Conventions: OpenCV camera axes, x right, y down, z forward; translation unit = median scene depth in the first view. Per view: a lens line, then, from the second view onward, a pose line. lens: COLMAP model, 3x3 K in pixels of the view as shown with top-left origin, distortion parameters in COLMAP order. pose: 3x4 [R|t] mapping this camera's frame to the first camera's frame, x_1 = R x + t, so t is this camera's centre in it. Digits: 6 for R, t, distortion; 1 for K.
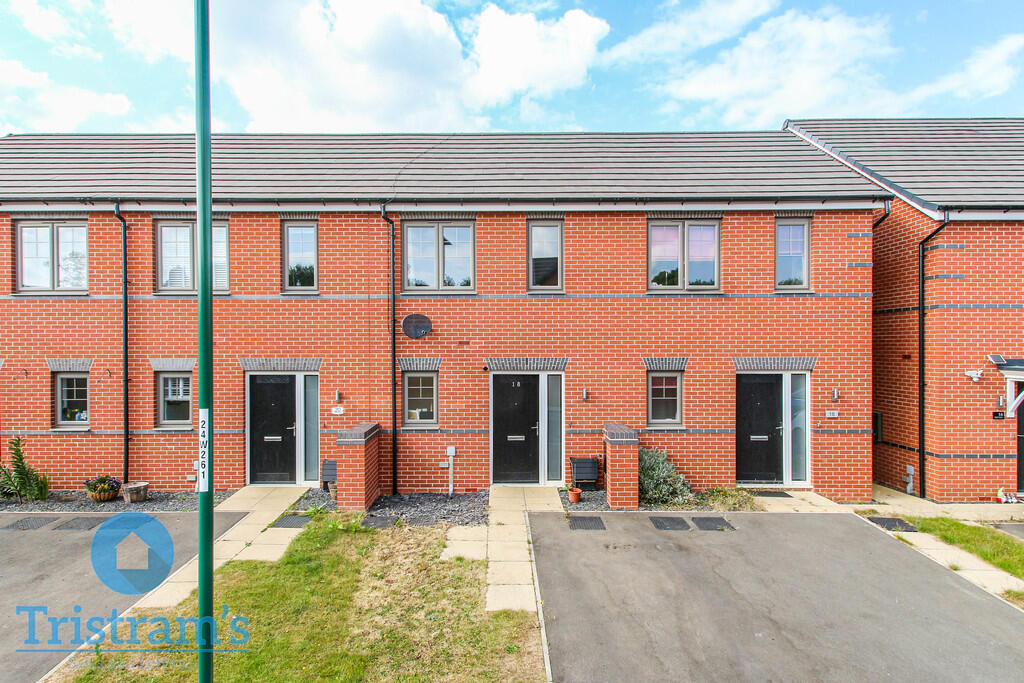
lens RADIAL K [[476.5, 0, 516.0], [0, 476.5, 347.8], [0, 0, 1]] dist [0.018107, -0.000769]
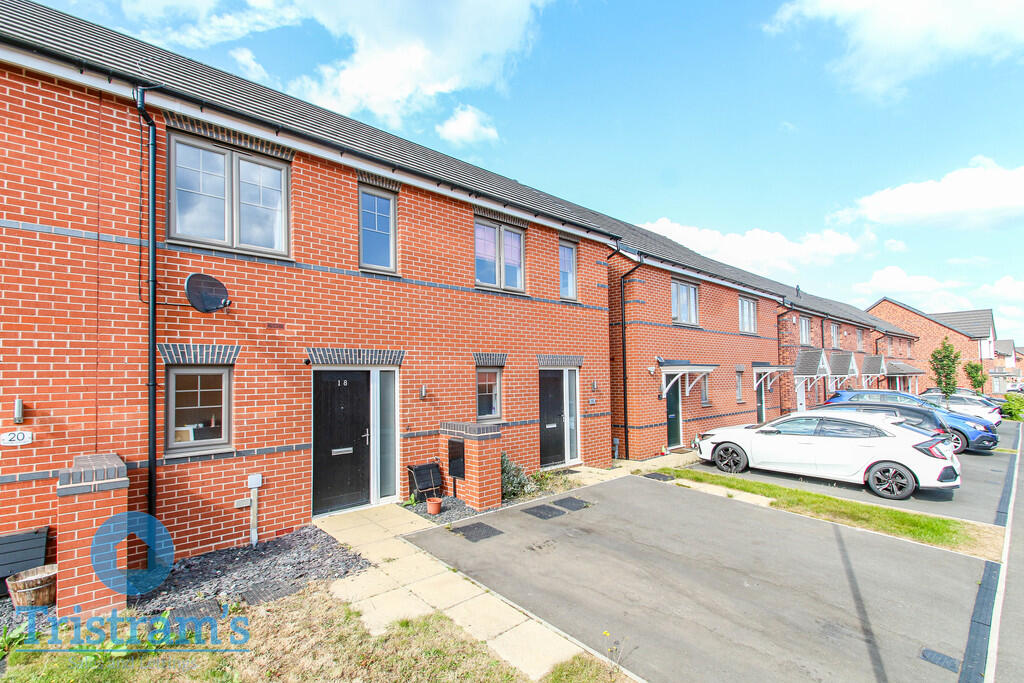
lens RADIAL K [[433.1, 0, 509.8], [0, 433.1, 354.0], [0, 0, 1]] dist [0.014781, -0.000468]
pose [[0.786126, 0.013878, 0.617911, -0.237726], [0.011752, 0.999231, -0.037394, 0.061045], [-0.617955, 0.036658, 0.785359, 0.269715]]
